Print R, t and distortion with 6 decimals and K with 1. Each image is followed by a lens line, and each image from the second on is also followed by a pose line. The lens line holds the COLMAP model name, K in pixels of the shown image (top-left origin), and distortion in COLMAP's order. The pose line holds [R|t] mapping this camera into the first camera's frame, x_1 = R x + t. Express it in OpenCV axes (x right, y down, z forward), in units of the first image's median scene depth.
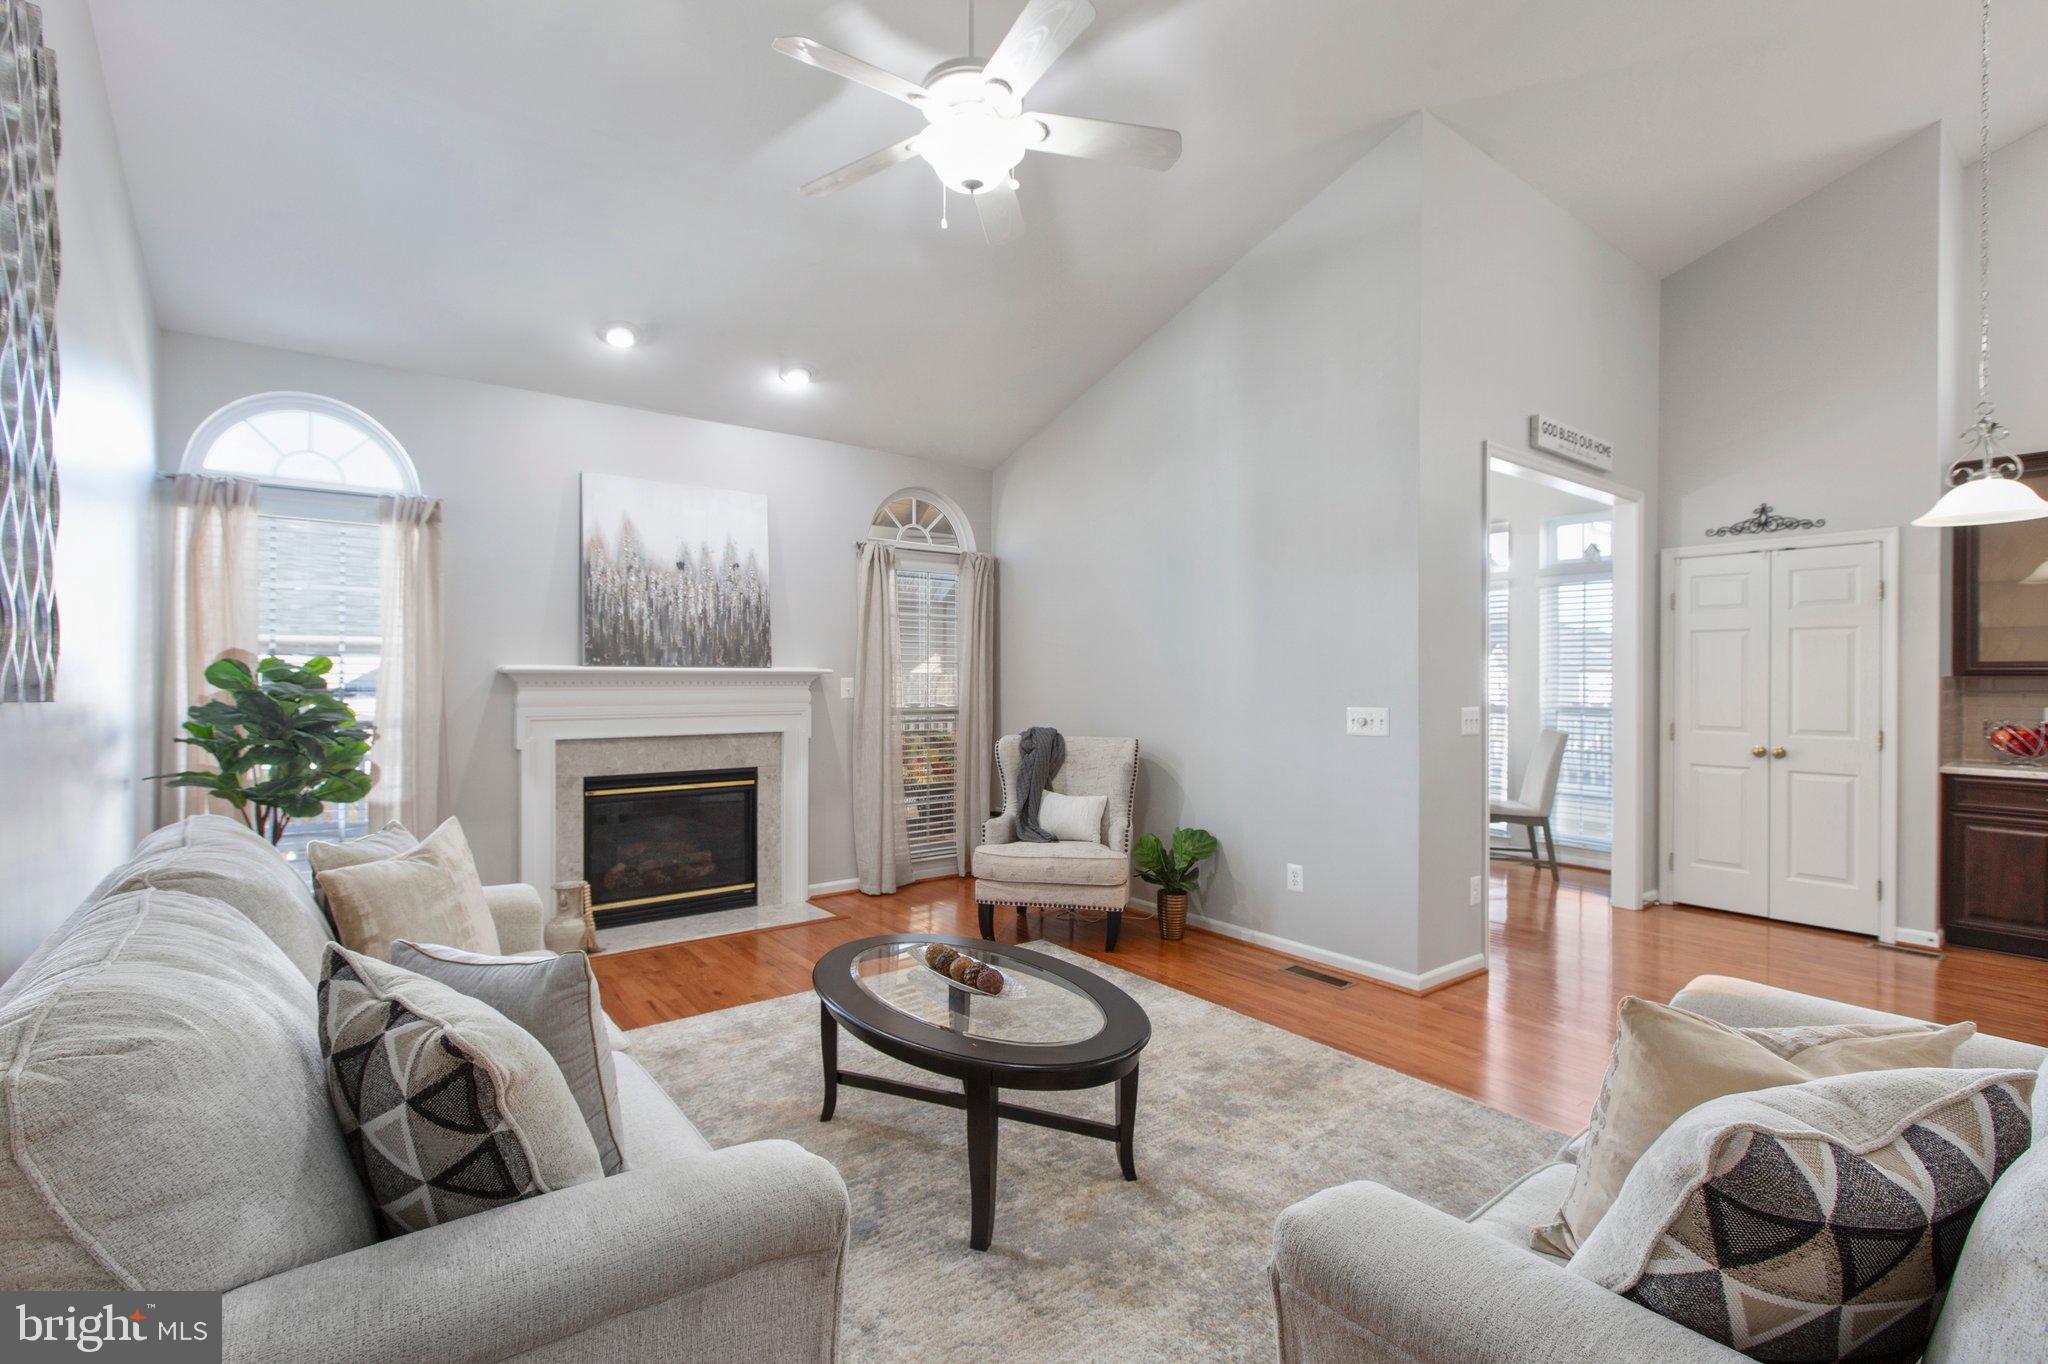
lens RADIAL K [[905.9, 0, 1032.1], [0, 905.9, 690.6], [0, 0, 1]] dist [0.002504, -0.001656]
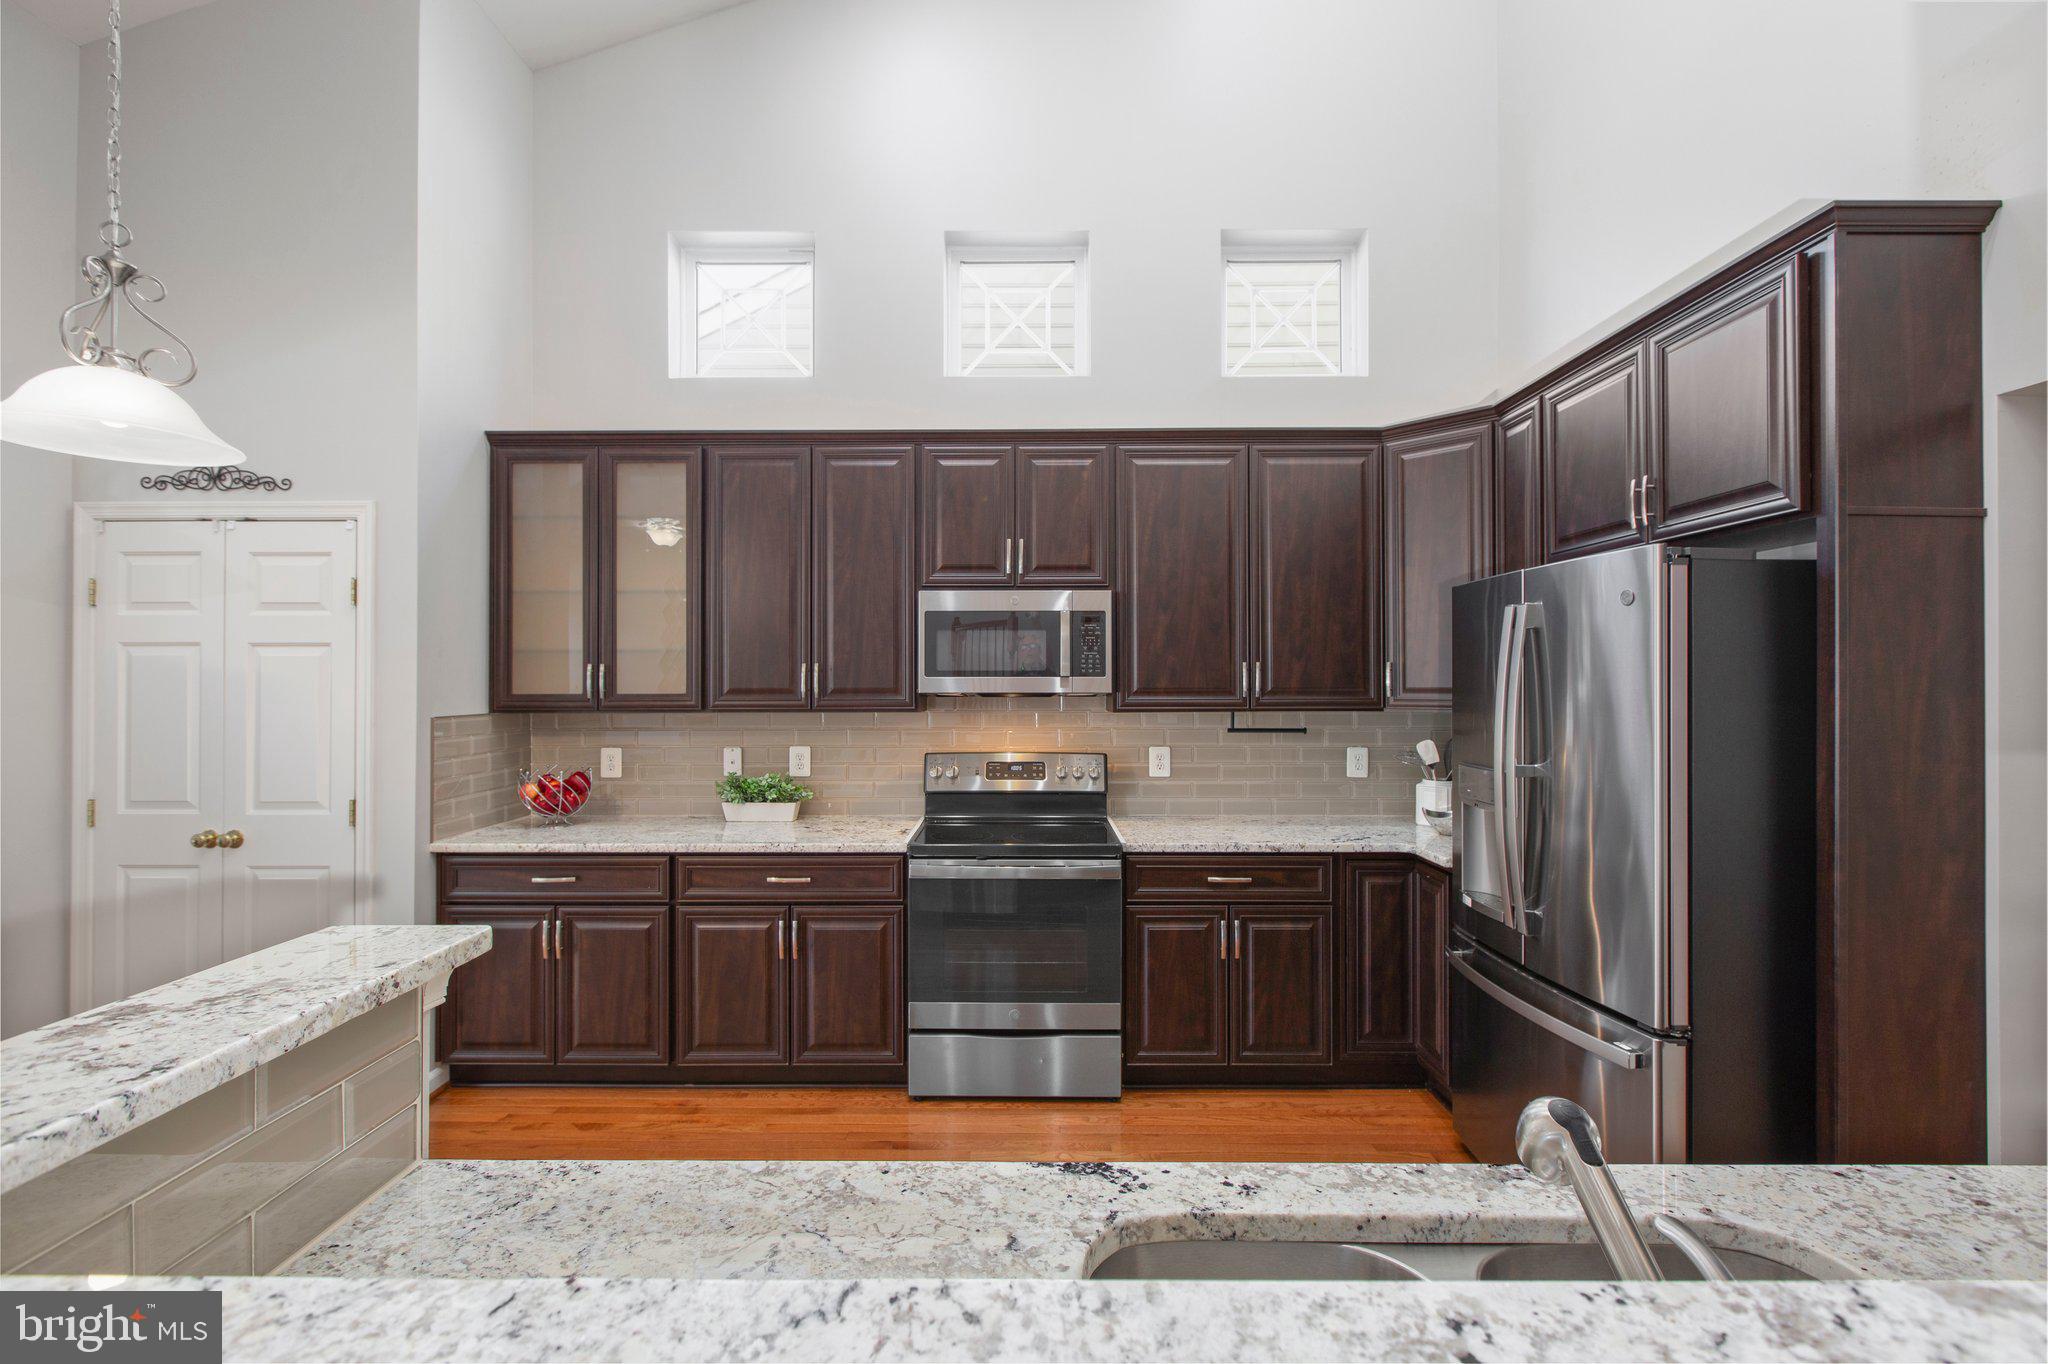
lens RADIAL K [[905.9, 0, 1008.0], [0, 905.9, 677.4], [0, 0, 1]] dist [0.002504, -0.001656]
pose [[0.613226, 0.000156, 0.789908, 0.662744], [0.013654, 0.999848, -0.010798, -0.030964], [-0.789790, 0.017407, 0.613131, 0.185676]]
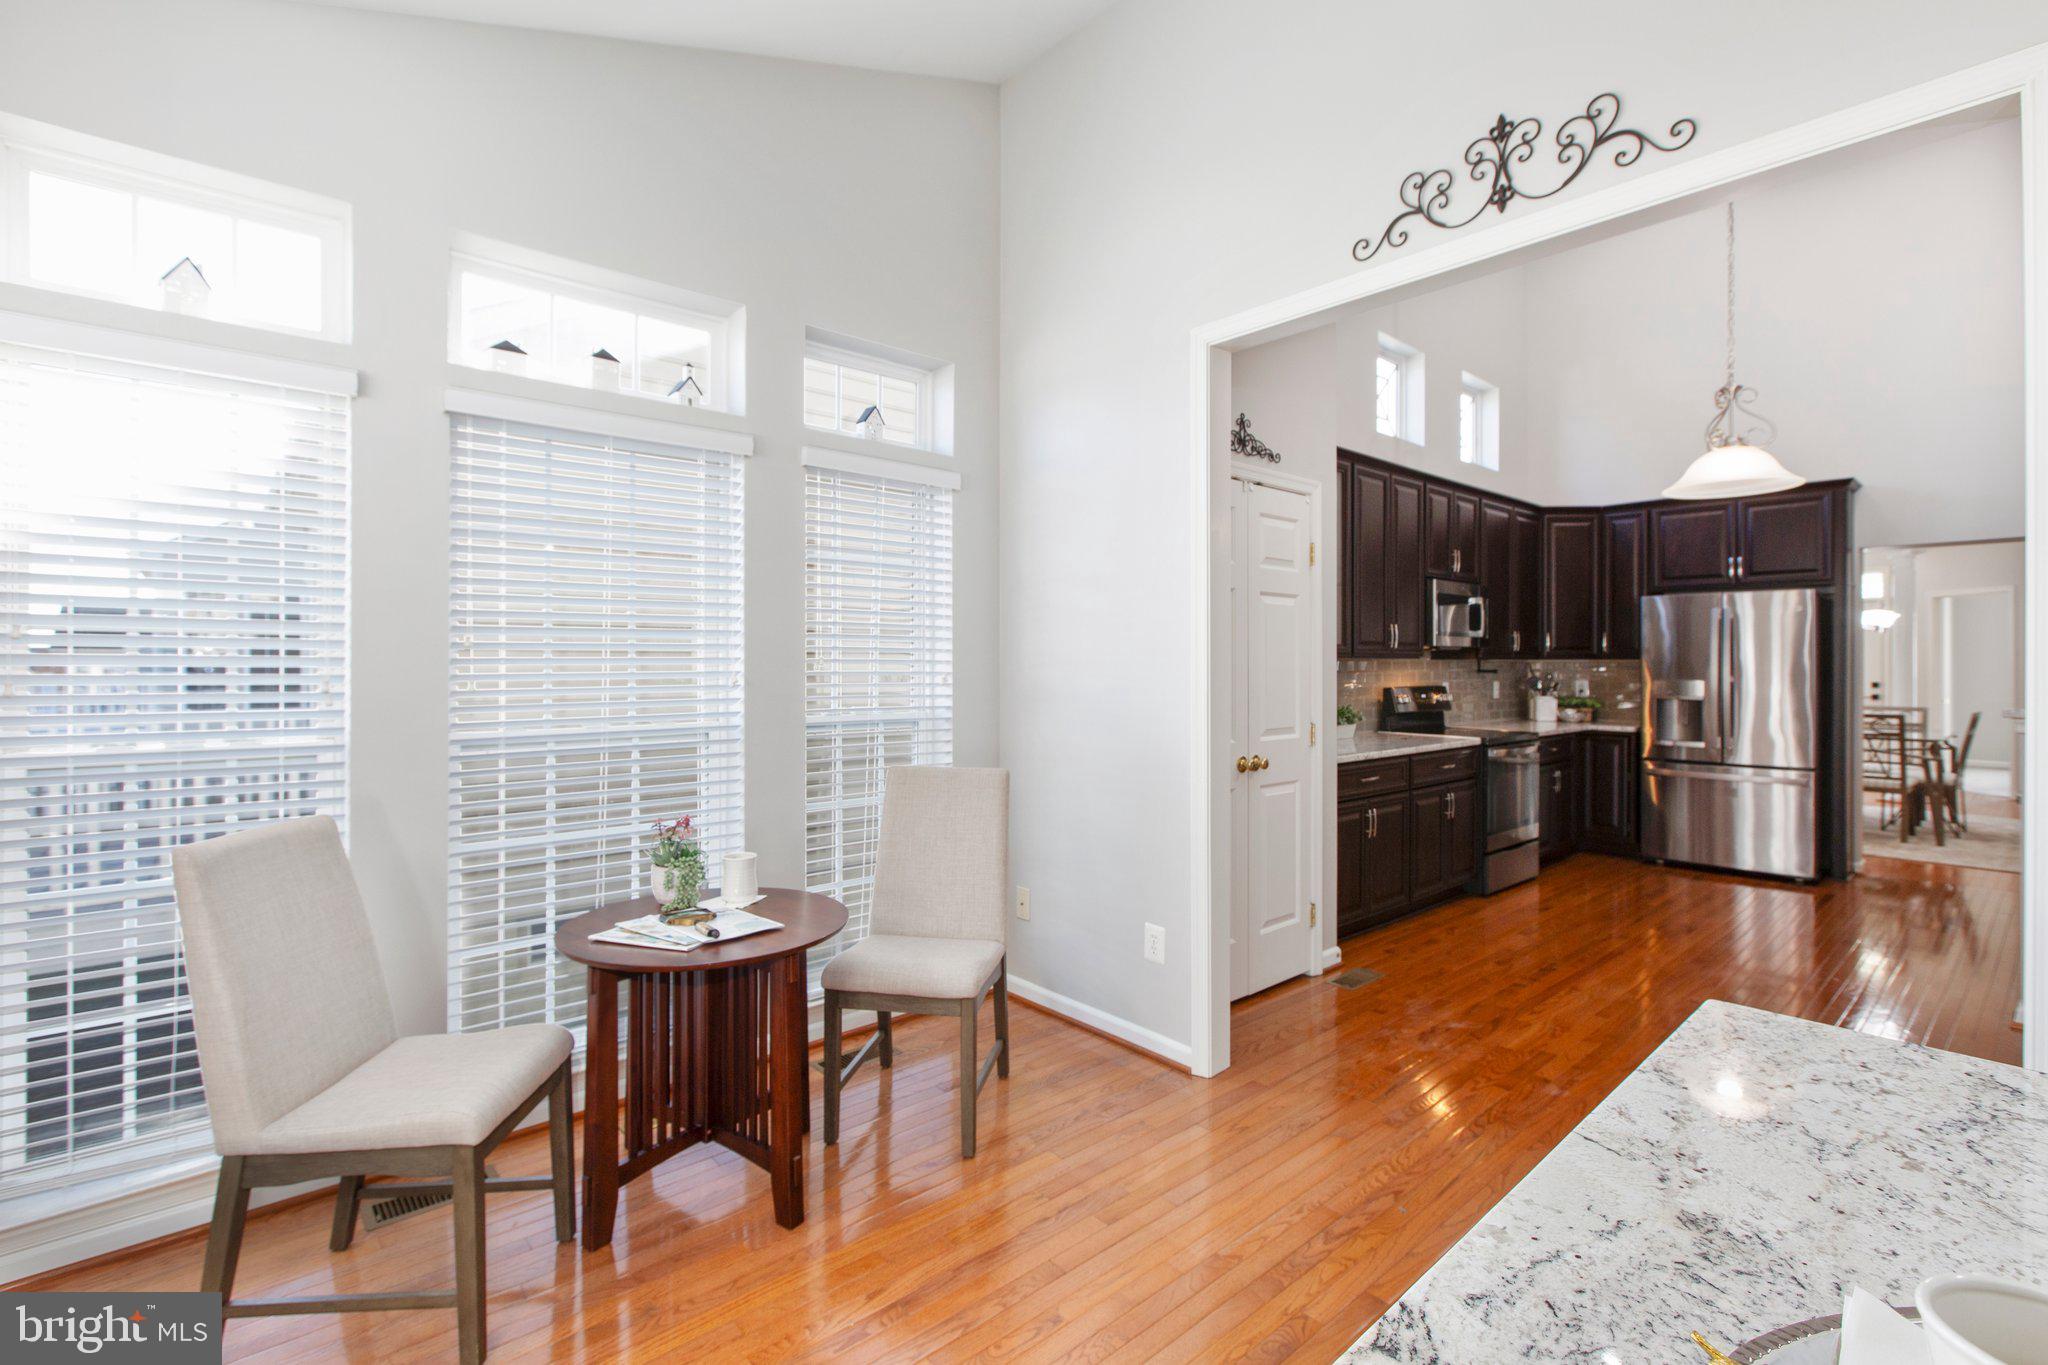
lens RADIAL K [[905.9, 0, 1025.3], [0, 905.9, 661.3], [0, 0, 1]] dist [0.002504, -0.001656]
pose [[-0.057117, -0.002032, 0.998365, 0.111462], [0.010255, 0.999944, 0.002622, -0.016541], [-0.998315, 0.010388, -0.057093, 1.242547]]
